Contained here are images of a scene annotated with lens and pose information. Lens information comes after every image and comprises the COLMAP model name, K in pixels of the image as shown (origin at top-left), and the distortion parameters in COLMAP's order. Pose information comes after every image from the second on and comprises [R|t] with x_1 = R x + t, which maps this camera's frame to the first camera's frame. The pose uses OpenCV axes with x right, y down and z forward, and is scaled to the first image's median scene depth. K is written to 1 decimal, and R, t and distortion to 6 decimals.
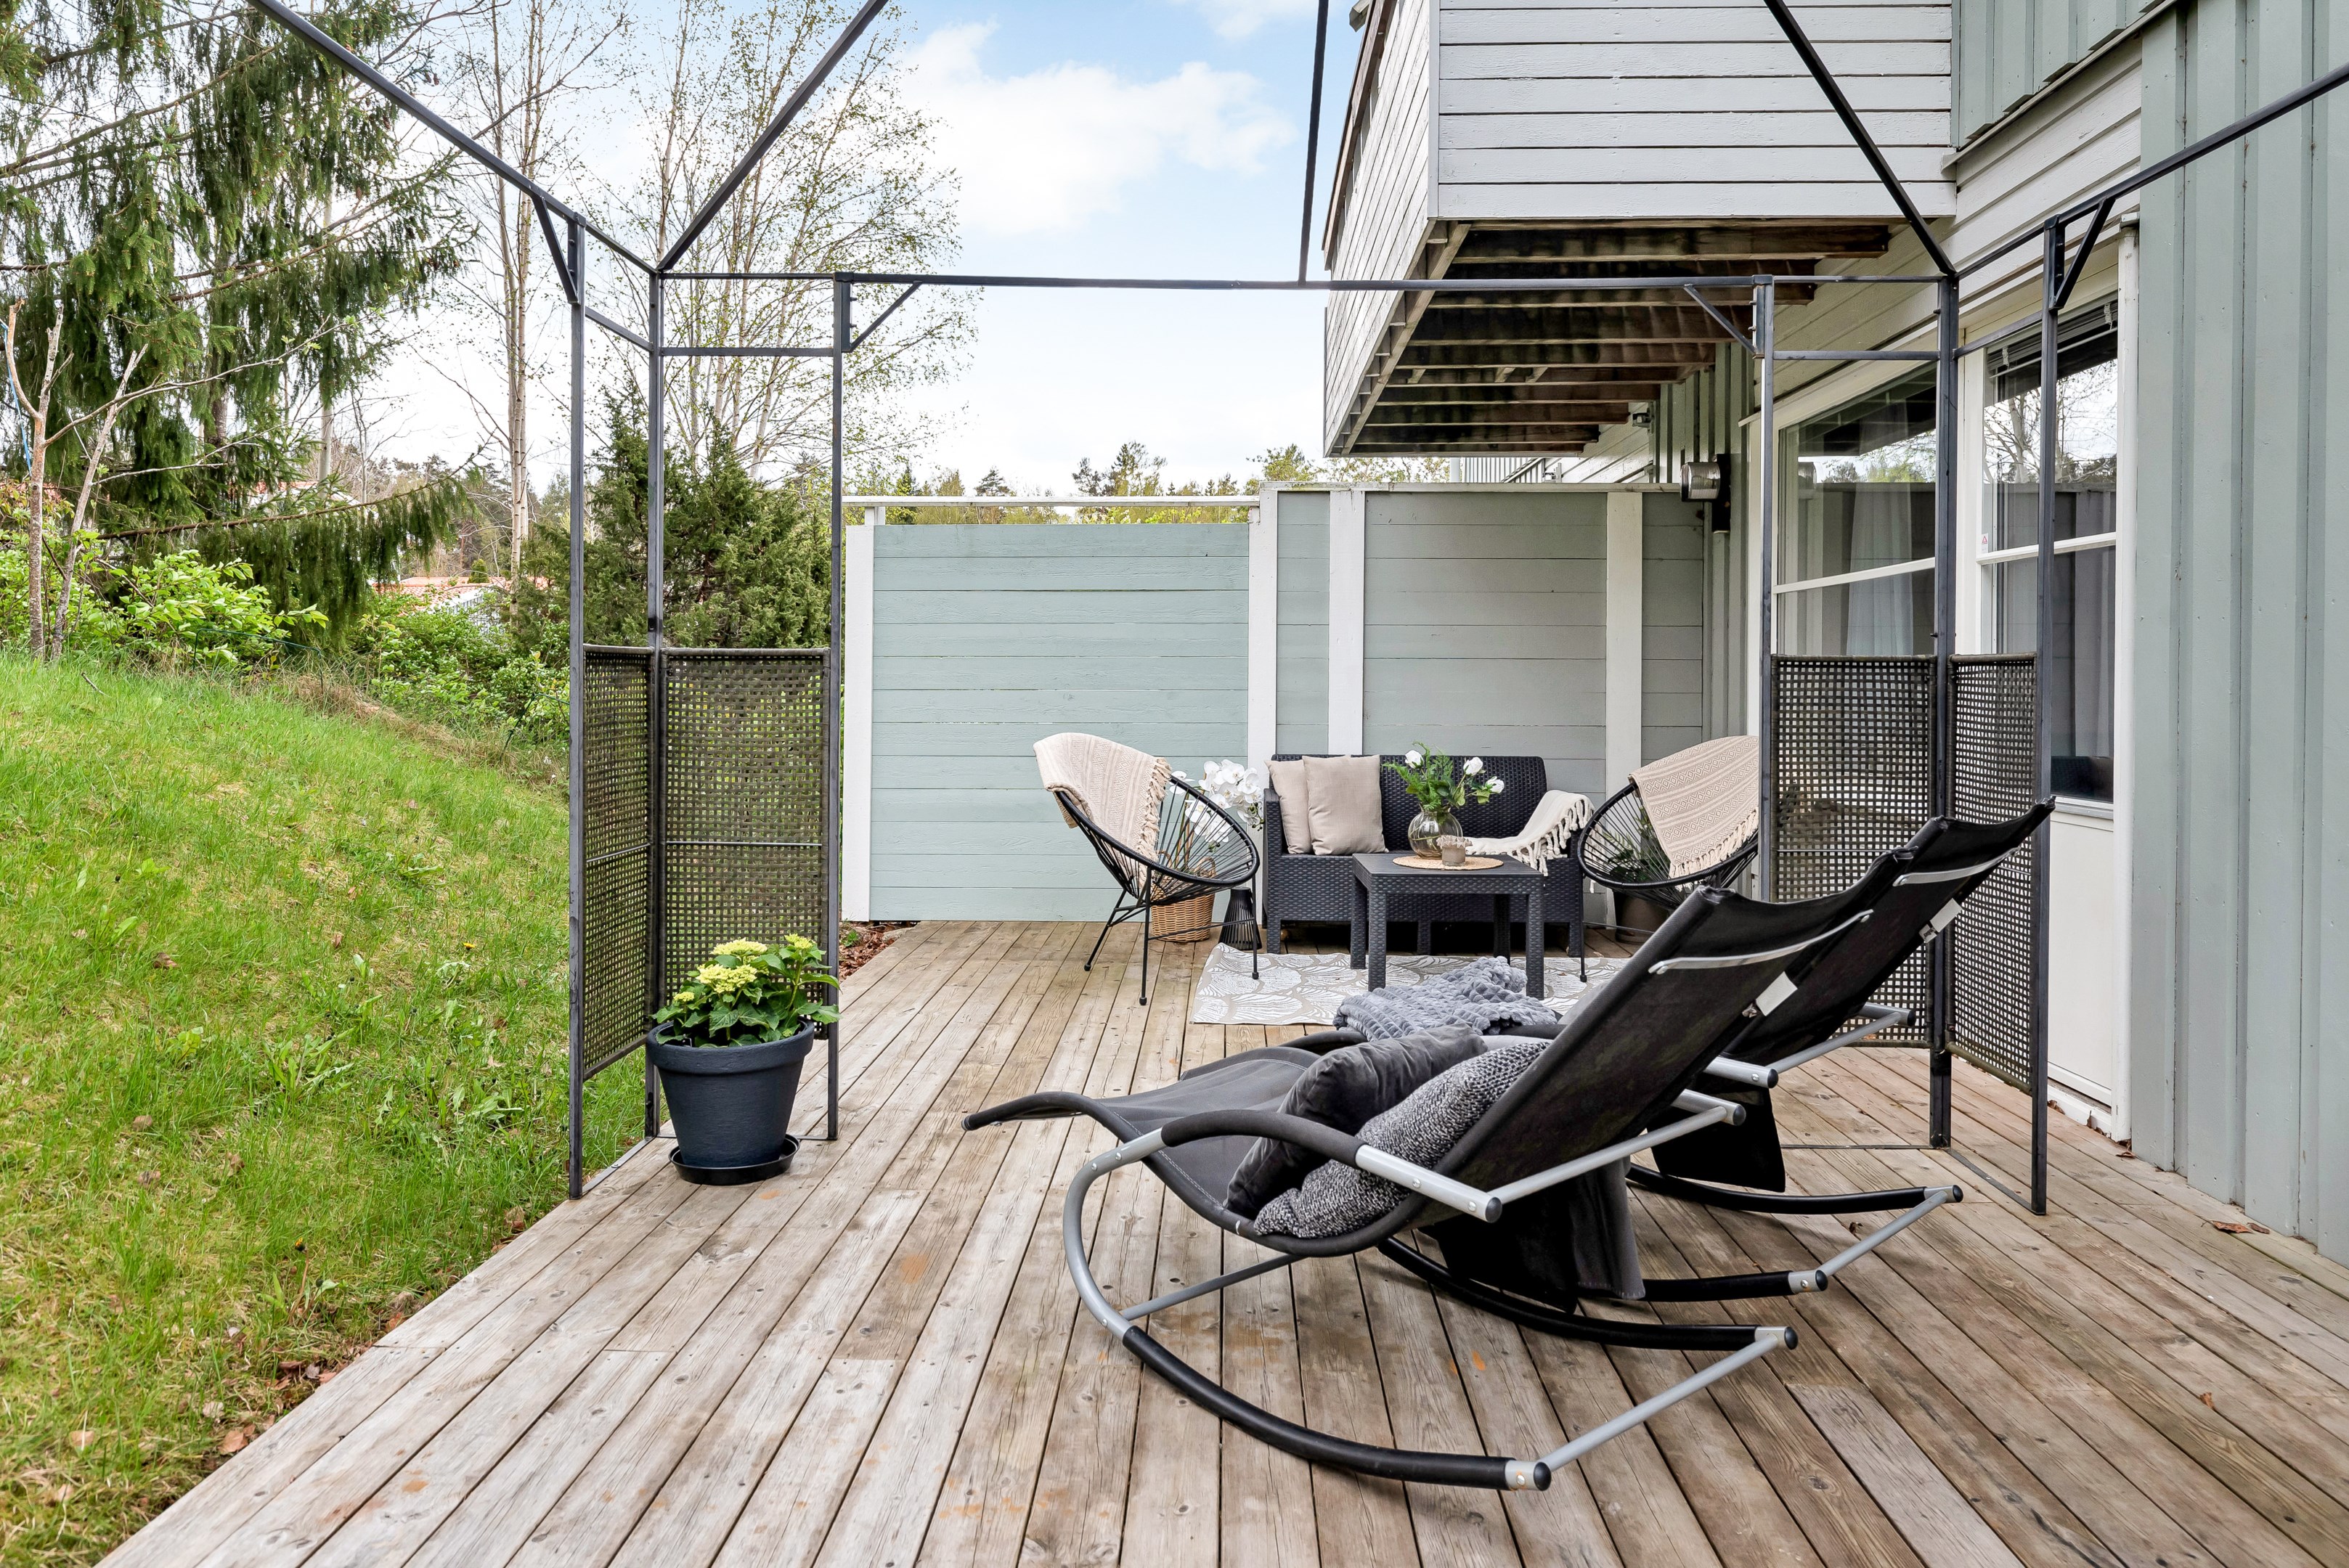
lens RADIAL K [[1522.4, 0, 1174.5], [0, 1522.4, 784.0], [0, 0, 1]] dist [0.005356, 0.001444]
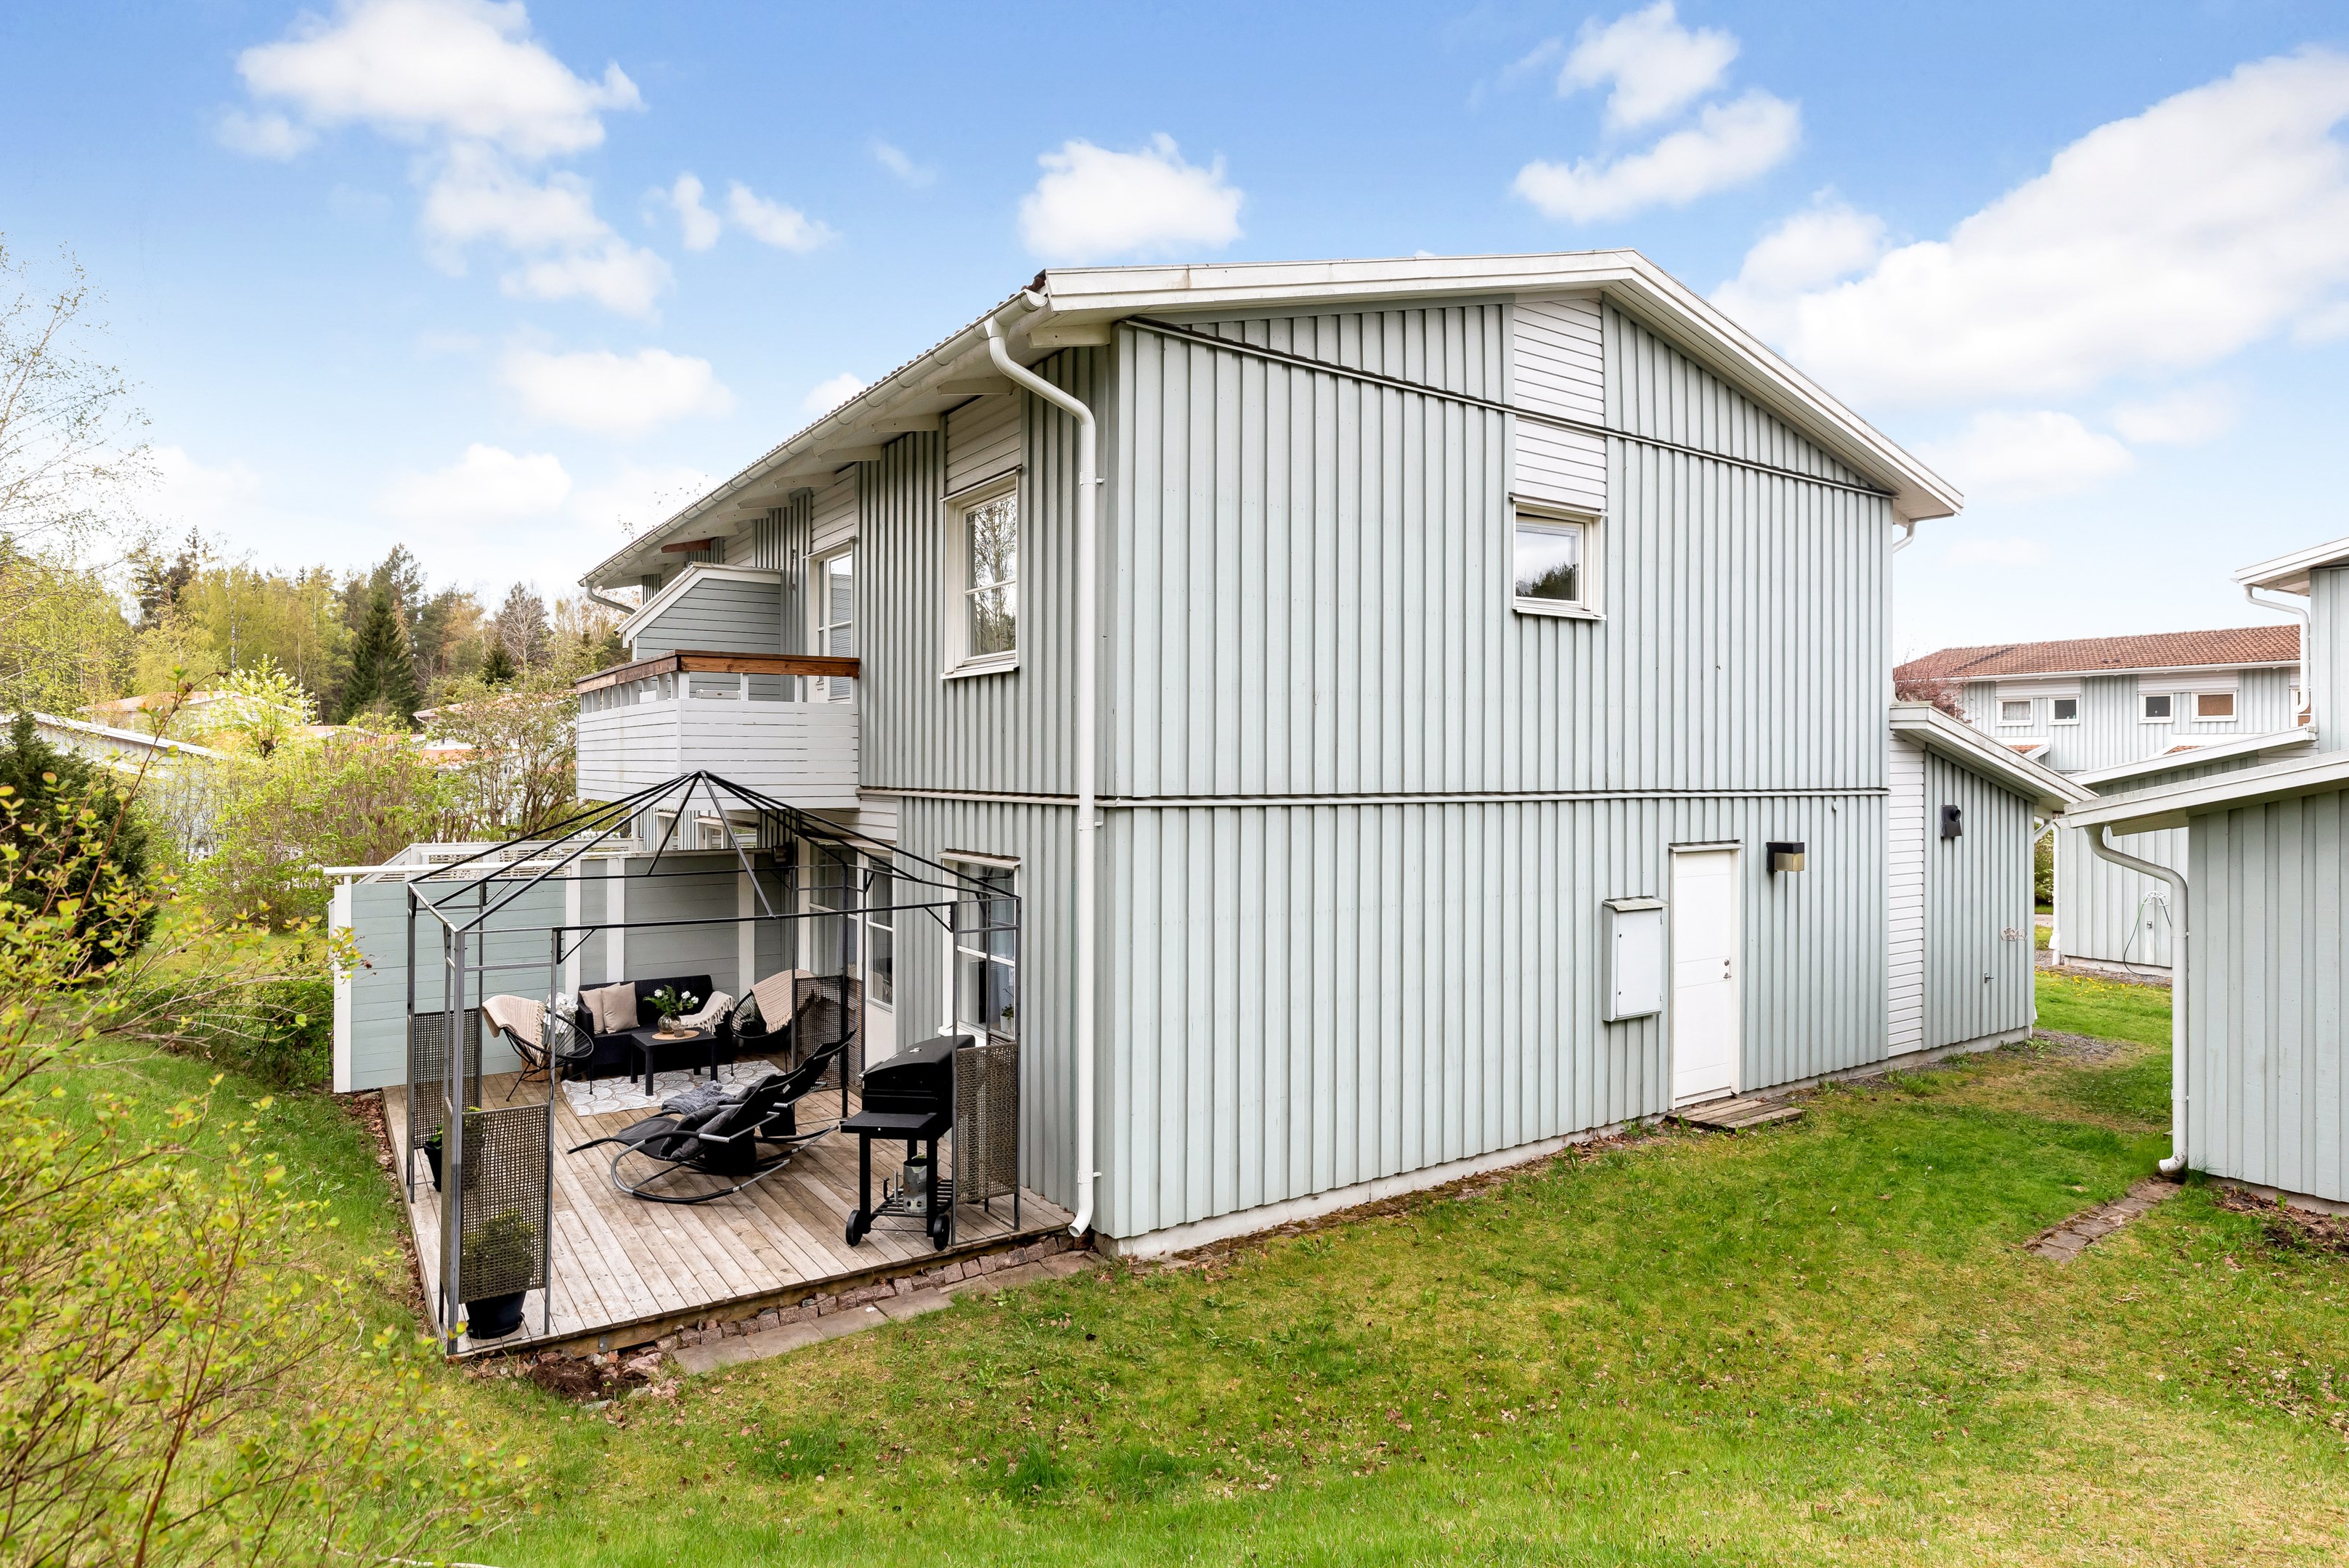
lens RADIAL K [[1310.5, 0, 1174.5], [0, 1310.5, 784.0], [0, 0, 1]] dist [0.001571, -0.000374]
pose [[0.818411, -0.007717, 0.574582, -0.468835], [0.039350, 0.998315, -0.042641, -0.288401], [-0.573285, 0.057508, 0.817336, -1.521014]]
